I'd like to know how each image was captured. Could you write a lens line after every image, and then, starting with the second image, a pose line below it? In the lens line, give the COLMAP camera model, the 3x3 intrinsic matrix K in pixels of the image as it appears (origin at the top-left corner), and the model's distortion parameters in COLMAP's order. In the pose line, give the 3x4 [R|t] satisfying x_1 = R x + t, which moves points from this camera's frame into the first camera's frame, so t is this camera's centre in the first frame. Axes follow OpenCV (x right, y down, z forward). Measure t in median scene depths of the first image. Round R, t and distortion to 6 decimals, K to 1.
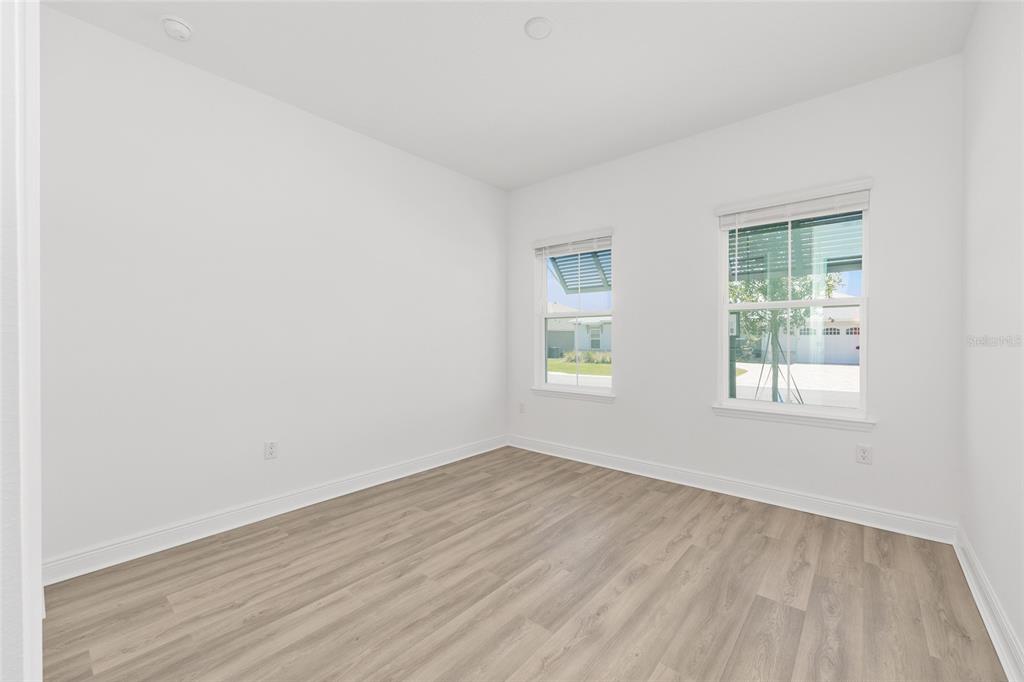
lens RADIAL K [[412.3, 0, 512.0], [0, 412.3, 341.0], [0, 0, 1]] dist [0.000778, 0.000077]
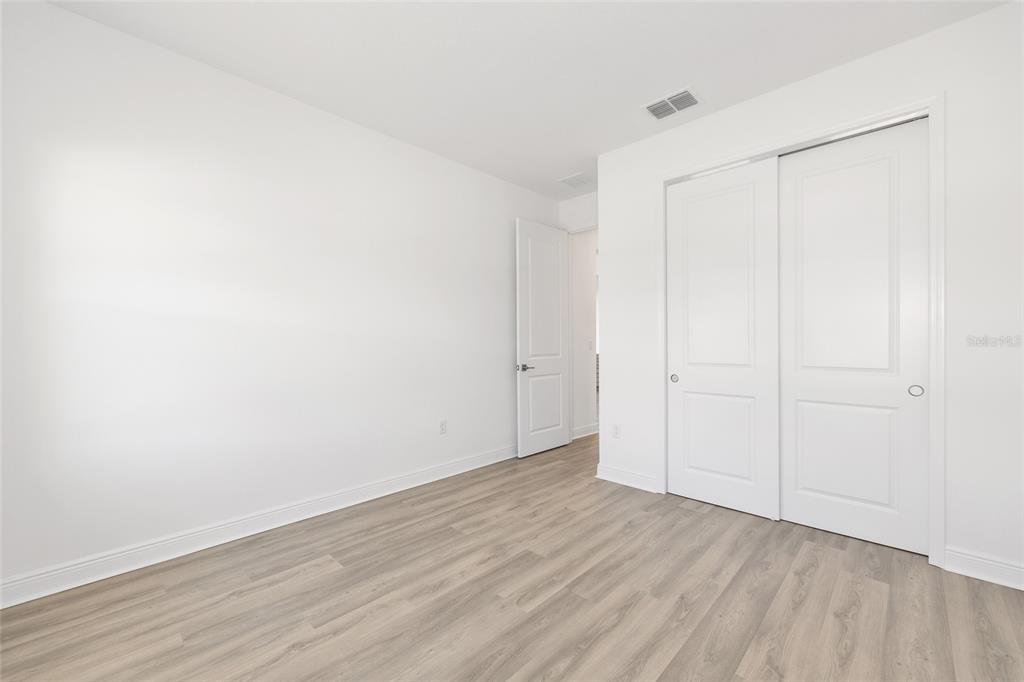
lens RADIAL K [[412.3, 0, 512.0], [0, 412.3, 341.0], [0, 0, 1]] dist [0.000778, 0.000077]
pose [[-0.998140, 0.006879, 0.060582, 0.051867], [0.007338, 0.999946, 0.007358, -0.016412], [-0.060528, 0.007789, -0.998136, 2.052707]]
